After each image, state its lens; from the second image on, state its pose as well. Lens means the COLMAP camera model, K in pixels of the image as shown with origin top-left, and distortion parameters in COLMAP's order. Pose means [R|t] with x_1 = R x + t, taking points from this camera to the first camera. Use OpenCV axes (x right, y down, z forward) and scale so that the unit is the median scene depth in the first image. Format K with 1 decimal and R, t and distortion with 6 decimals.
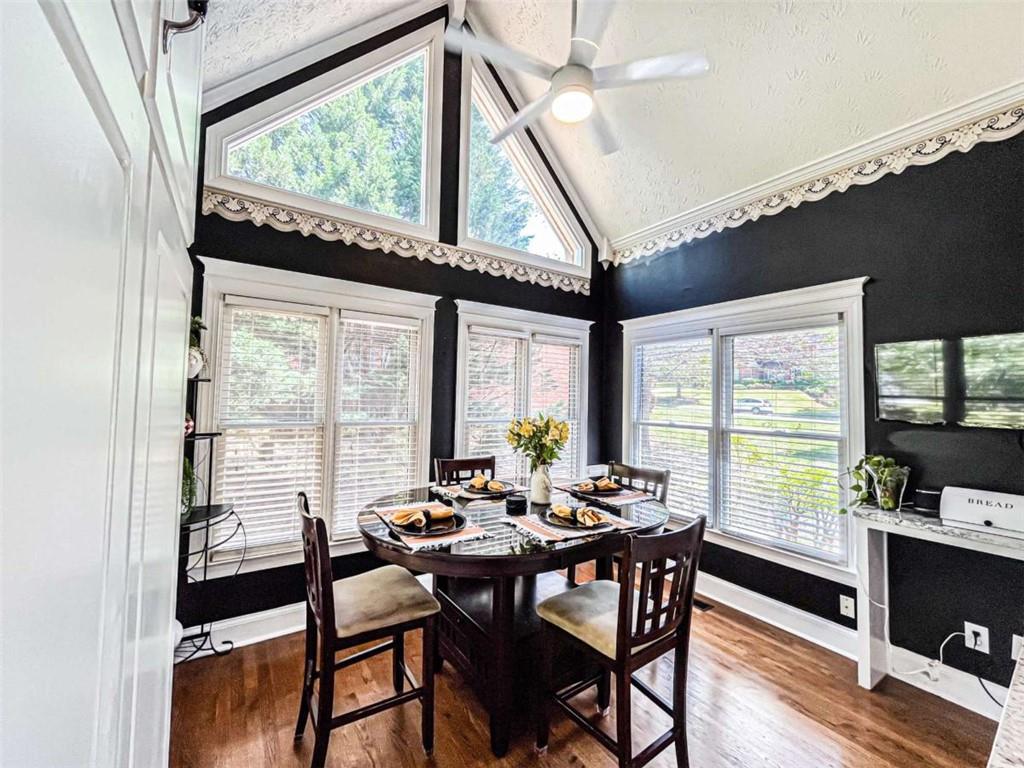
lens RADIAL K [[414.0, 0, 507.2], [0, 414.0, 381.5], [0, 0, 1]] dist [0.000751, -0.000297]
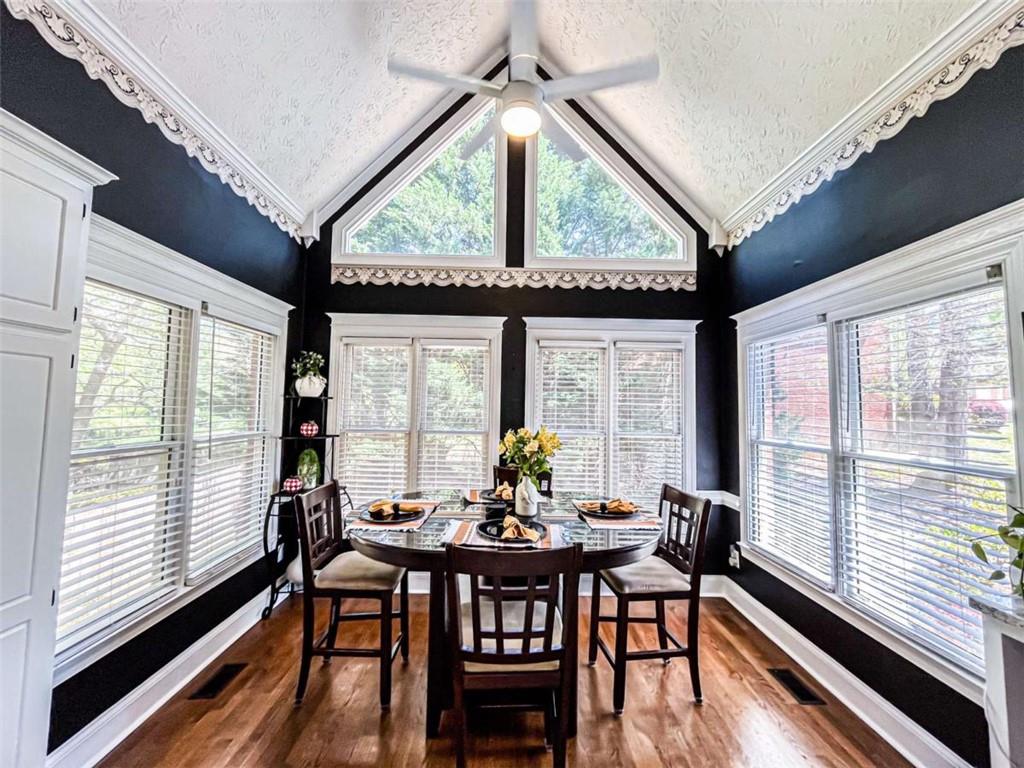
lens RADIAL K [[414.0, 0, 507.2], [0, 414.0, 381.5], [0, 0, 1]] dist [0.000751, -0.000297]
pose [[0.840080, -0.041389, -0.540881, 0.410034], [0.022522, 0.998886, -0.041456, 0.008867], [0.541995, 0.022644, 0.840077, 0.091036]]
